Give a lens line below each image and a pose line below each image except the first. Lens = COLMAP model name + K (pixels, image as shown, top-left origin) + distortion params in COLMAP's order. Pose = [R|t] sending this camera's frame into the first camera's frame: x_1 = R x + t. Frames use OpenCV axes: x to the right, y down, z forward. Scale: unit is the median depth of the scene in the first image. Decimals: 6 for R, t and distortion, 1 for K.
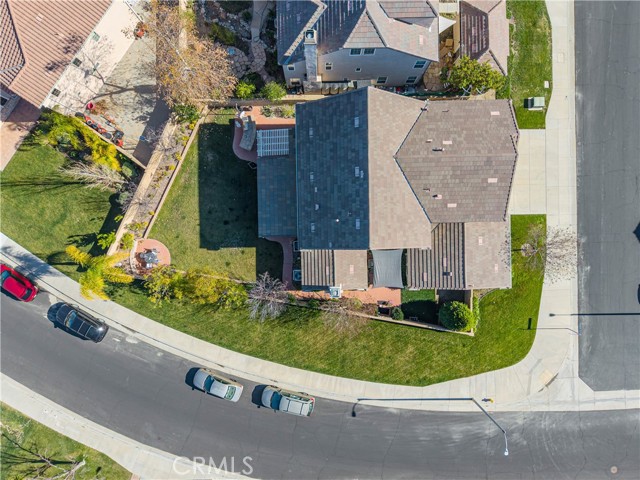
lens RADIAL K [[431.0, 0, 320.0], [0, 431.0, 240.0], [0, 0, 1]] dist [0.001622, -0.003447]
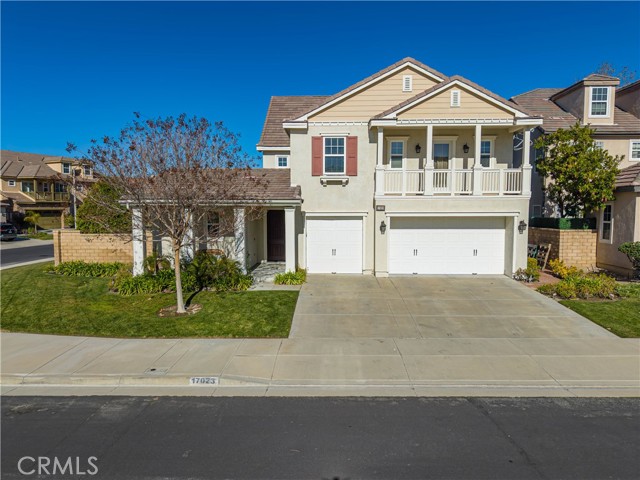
lens RADIAL K [[431.0, 0, 320.0], [0, 431.0, 240.0], [0, 0, 1]] dist [0.001622, -0.003447]
pose [[-0.031178, 0.071252, -0.996971, 0.783577], [-0.999499, -0.007693, 0.030707, -0.089144], [-0.005481, 0.997429, 0.071456, 0.929898]]
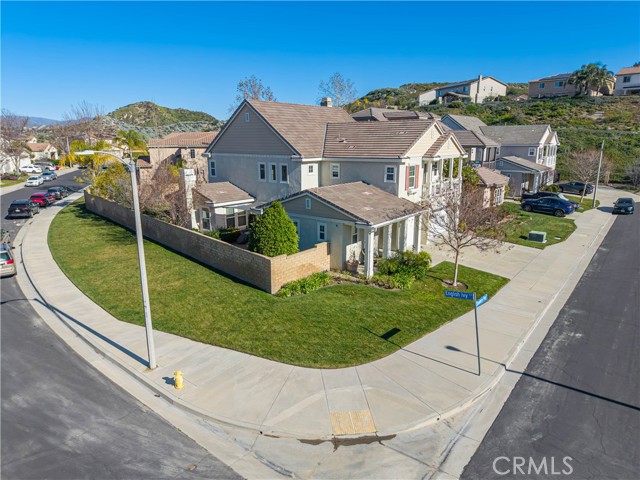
lens RADIAL K [[431.0, 0, 320.0], [0, 431.0, 240.0], [0, 0, 1]] dist [0.001622, -0.003447]
pose [[0.776758, 0.142647, -0.613432, 0.681573], [-0.629796, 0.179003, -0.755854, 0.543092], [0.001986, 0.973452, 0.228881, 0.817637]]
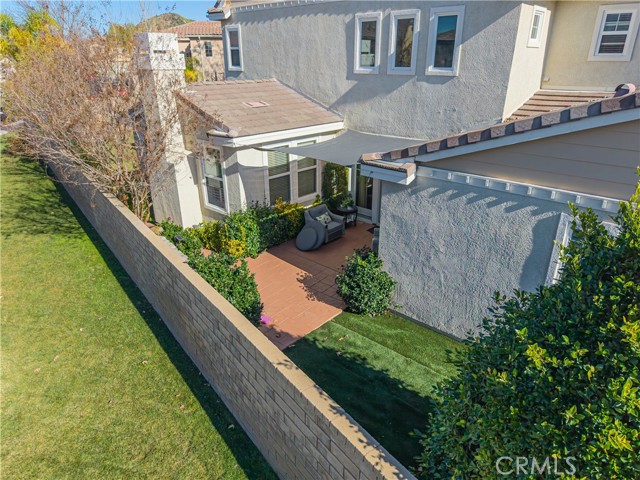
lens RADIAL K [[431.0, 0, 320.0], [0, 431.0, 240.0], [0, 0, 1]] dist [0.001622, -0.003447]
pose [[0.716562, 0.251894, -0.650453, 0.301971], [-0.697475, 0.269745, -0.663902, 0.242296], [0.008223, 0.929401, 0.368979, 0.887693]]
